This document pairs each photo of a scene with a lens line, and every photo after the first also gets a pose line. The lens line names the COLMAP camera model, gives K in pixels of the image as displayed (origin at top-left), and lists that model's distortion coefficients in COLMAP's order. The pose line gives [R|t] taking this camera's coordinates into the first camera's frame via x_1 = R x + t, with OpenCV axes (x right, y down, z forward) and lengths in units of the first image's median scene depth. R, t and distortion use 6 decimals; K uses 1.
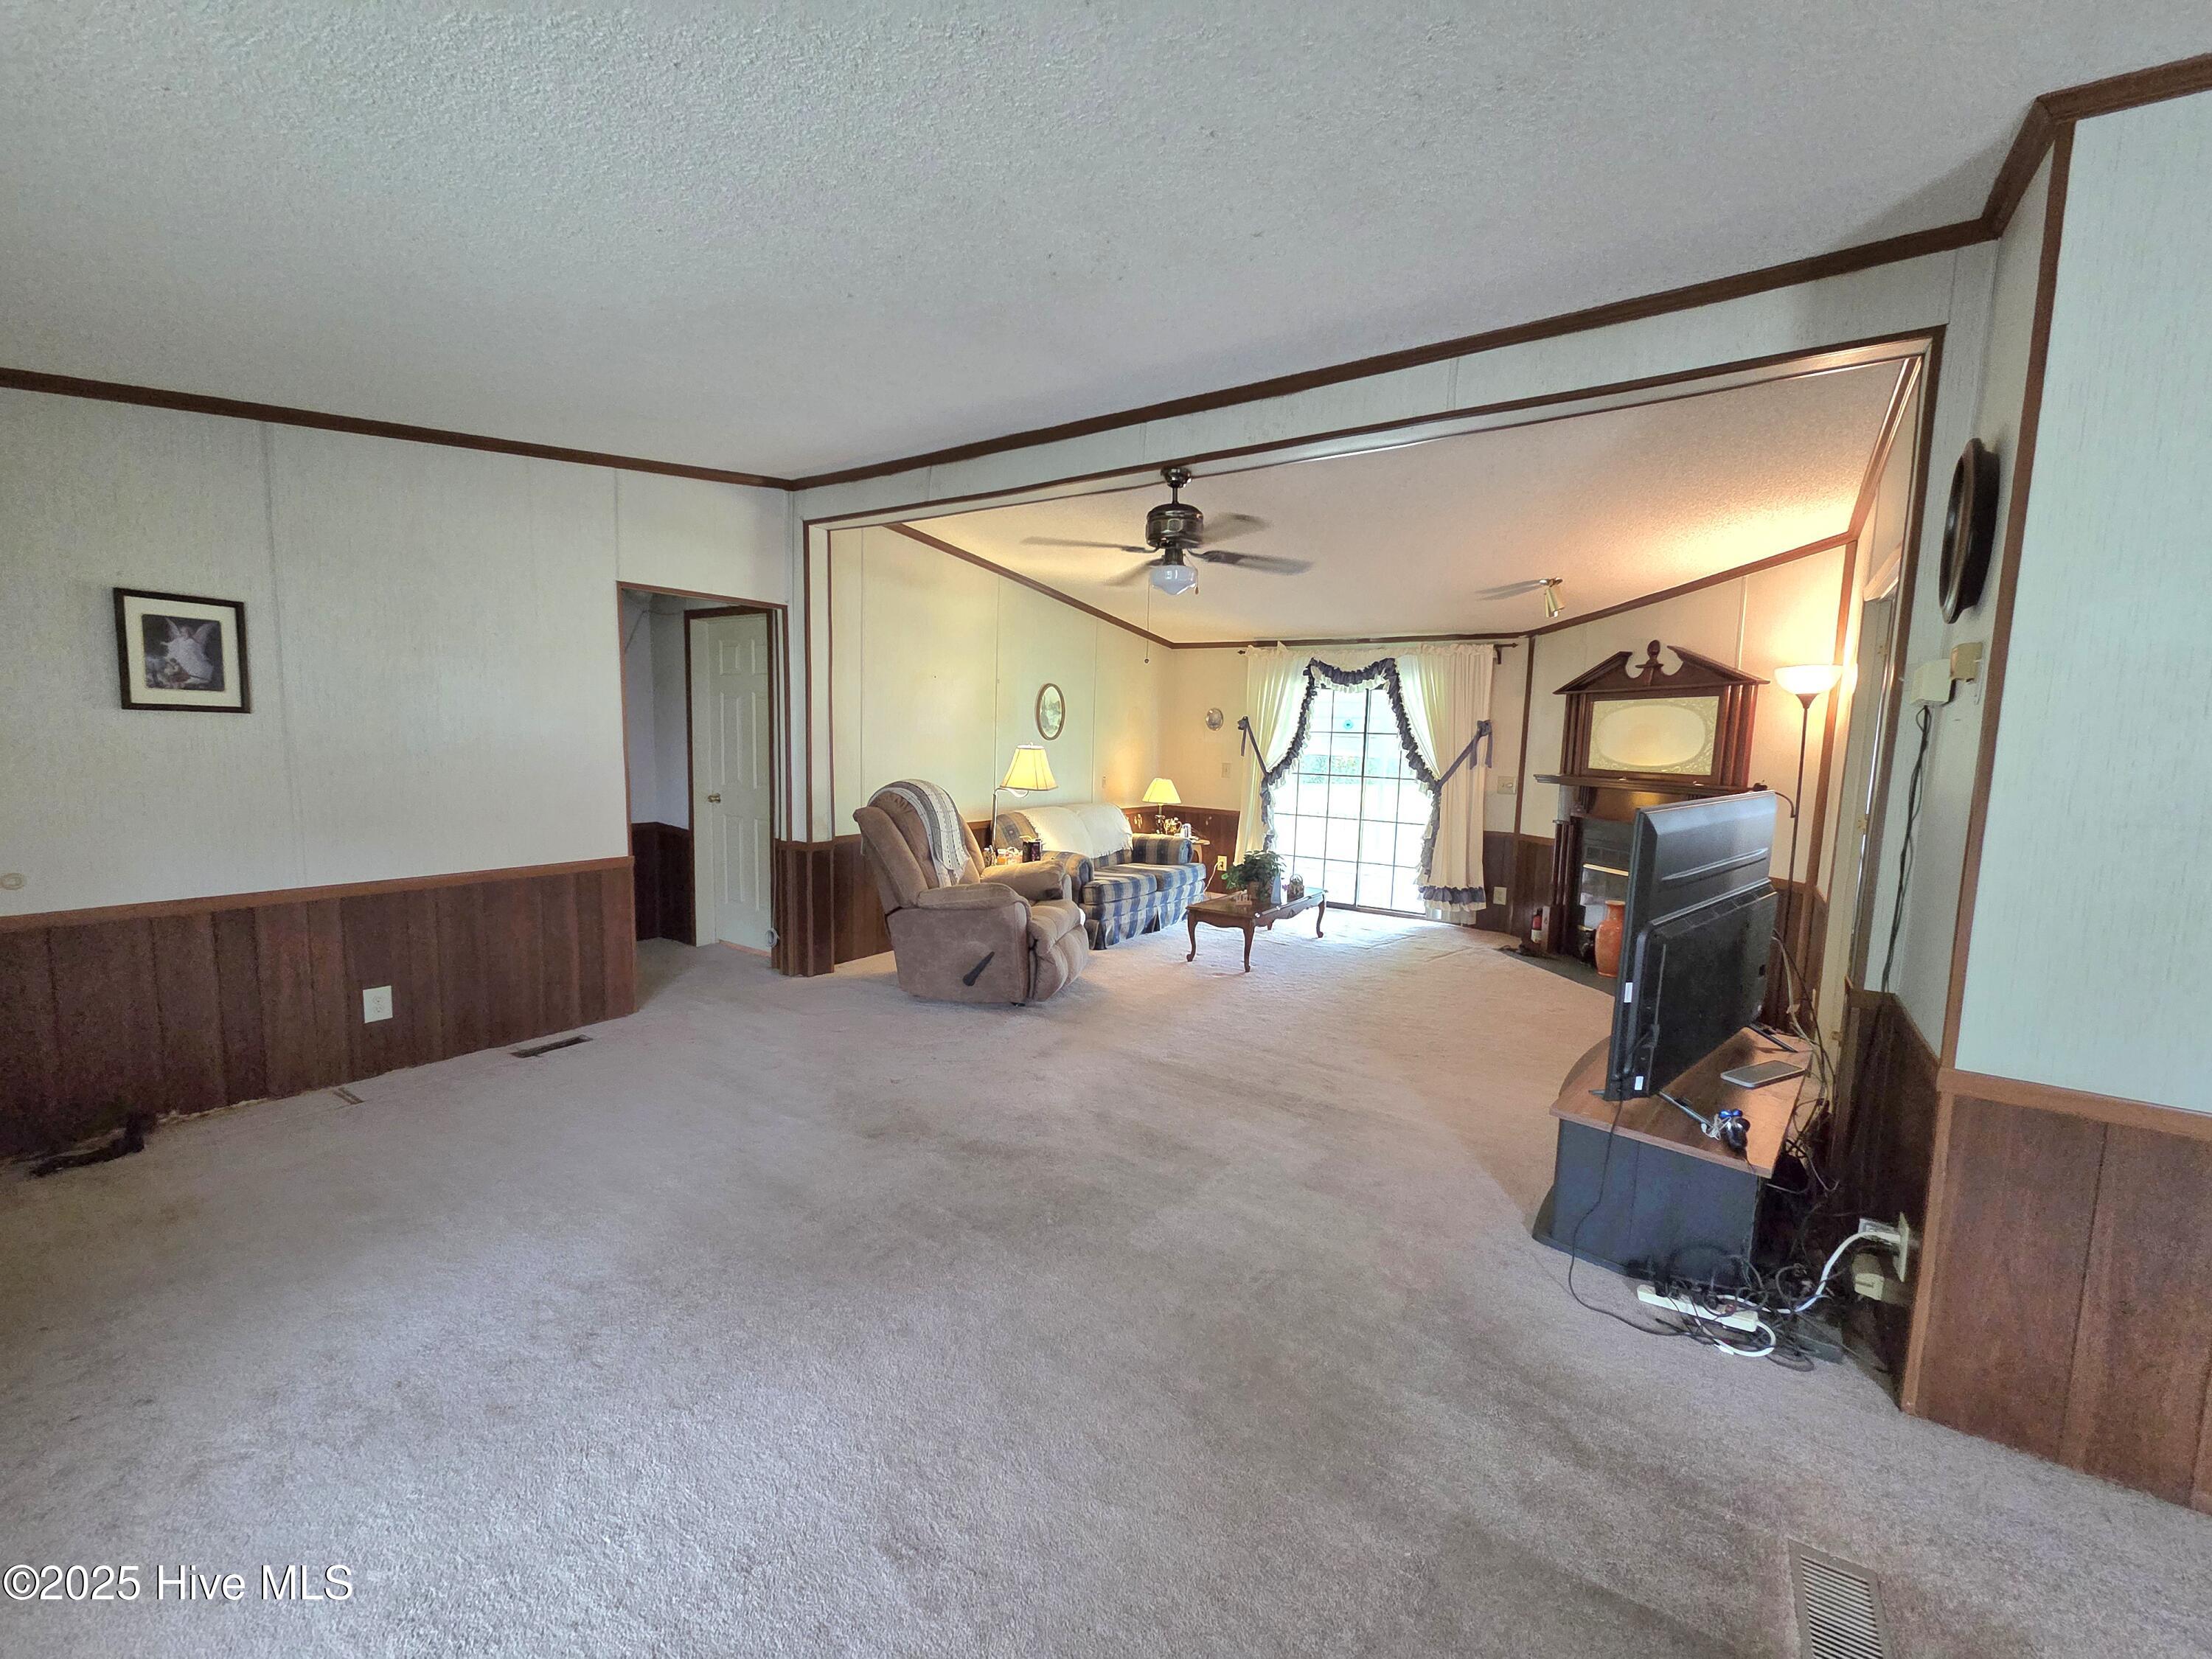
lens RADIAL K [[904.3, 0, 1106.0], [0, 904.3, 829.5], [0, 0, 1]] dist [0.003108, 0.000135]
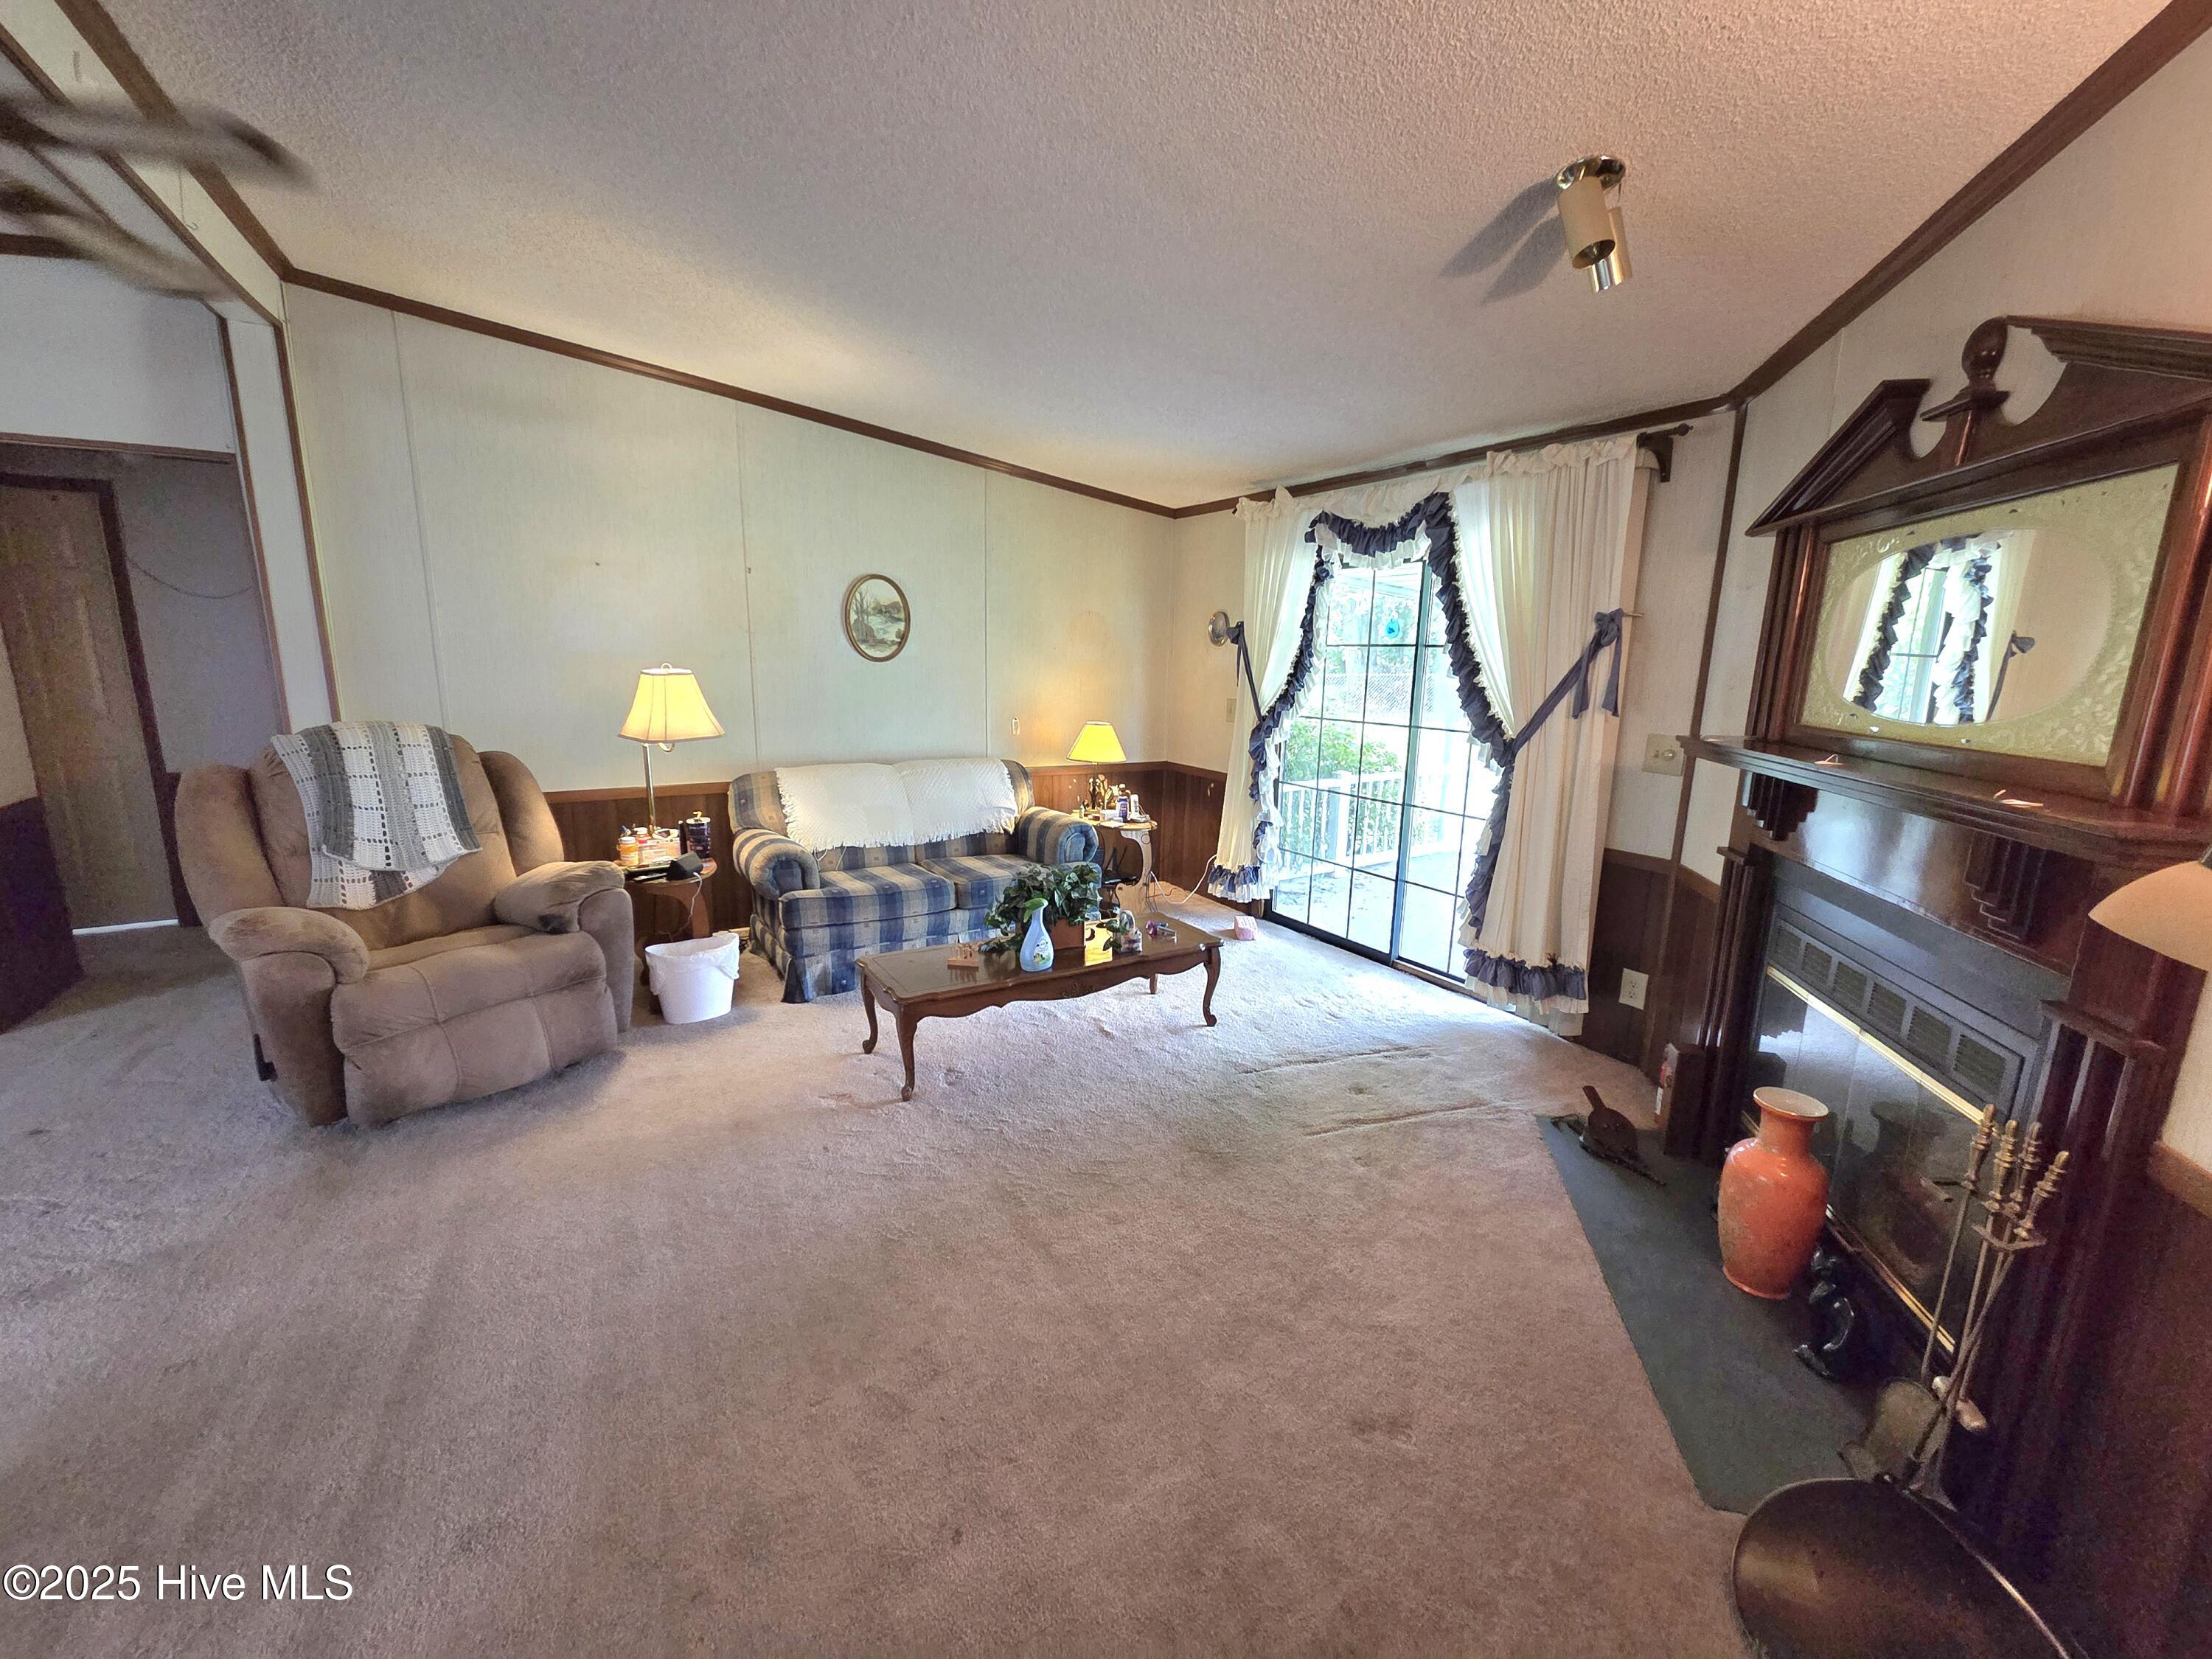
lens RADIAL K [[906.6, 0, 1110.6], [0, 906.6, 831.6], [0, 0, 1]] dist [0.001204, 0.000208]
pose [[0.911111, 0.069791, -0.406210, 0.344294], [-0.038957, 0.995729, 0.083698, -0.034561], [0.410317, -0.060434, 0.909938, 0.425837]]
